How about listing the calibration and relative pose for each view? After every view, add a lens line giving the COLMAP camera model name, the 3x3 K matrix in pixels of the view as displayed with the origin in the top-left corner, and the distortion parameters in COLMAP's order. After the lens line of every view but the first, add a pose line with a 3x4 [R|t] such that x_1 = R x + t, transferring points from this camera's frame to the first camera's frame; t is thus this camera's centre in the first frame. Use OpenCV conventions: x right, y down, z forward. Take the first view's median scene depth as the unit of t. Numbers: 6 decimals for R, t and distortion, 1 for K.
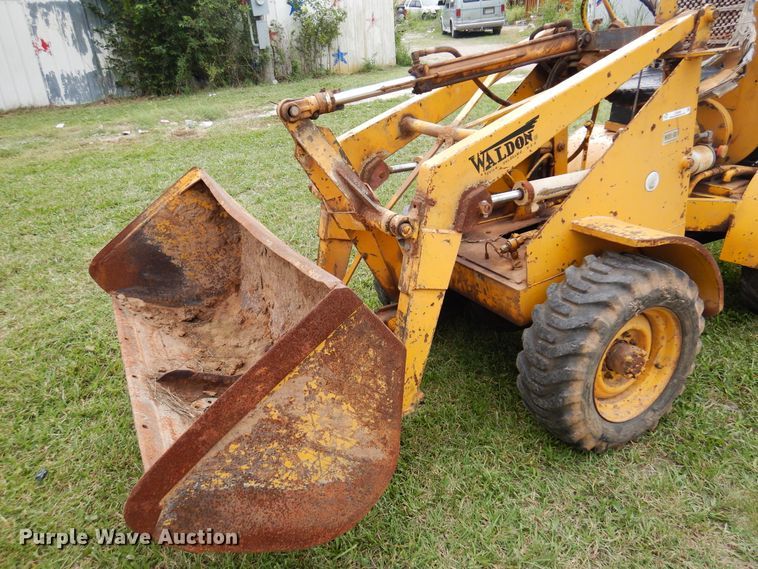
lens RADIAL K [[539.6, 0, 384.1], [0, 539.6, 288.9], [0, 0, 1]] dist [0.023691, -0.007906]
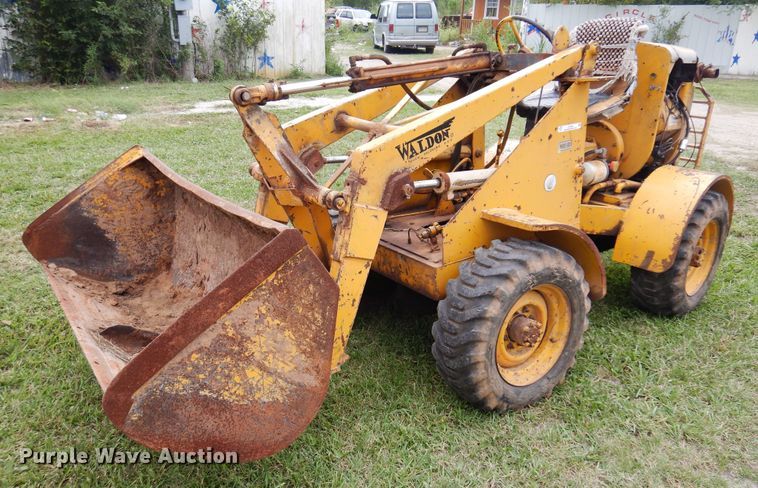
lens RADIAL K [[598.6, 0, 379.3], [0, 598.6, 273.0], [0, 0, 1]] dist [0.020843, -0.002693]
pose [[0.990903, 0.042010, 0.127854, -0.029380], [-0.032049, 0.996360, -0.078996, 0.118541], [-0.130708, 0.074180, 0.988642, -0.231505]]
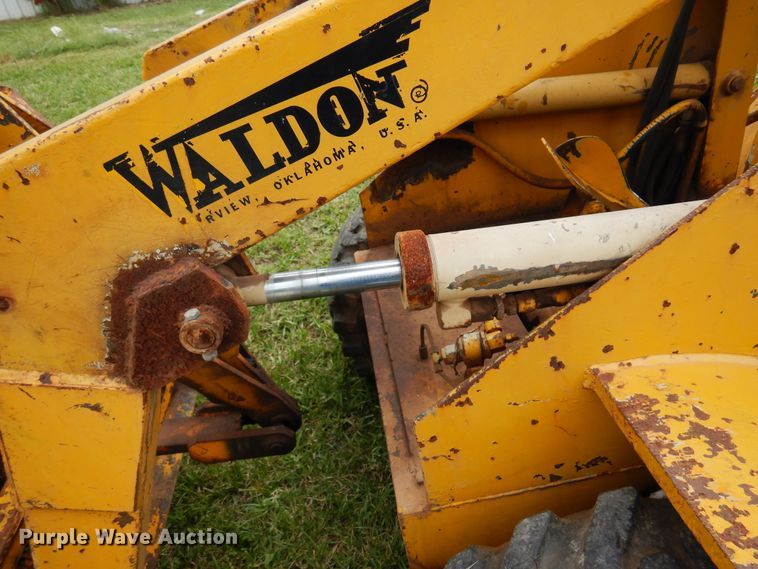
lens RADIAL K [[539.6, 0, 382.3], [0, 539.6, 284.3], [0, 0, 1]] dist [0.023691, -0.007906]
pose [[0.929337, 0.183280, -0.320532, 0.330975], [-0.127101, 0.973846, 0.188334, -0.218160], [0.346667, -0.134286, 0.928326, 0.684346]]
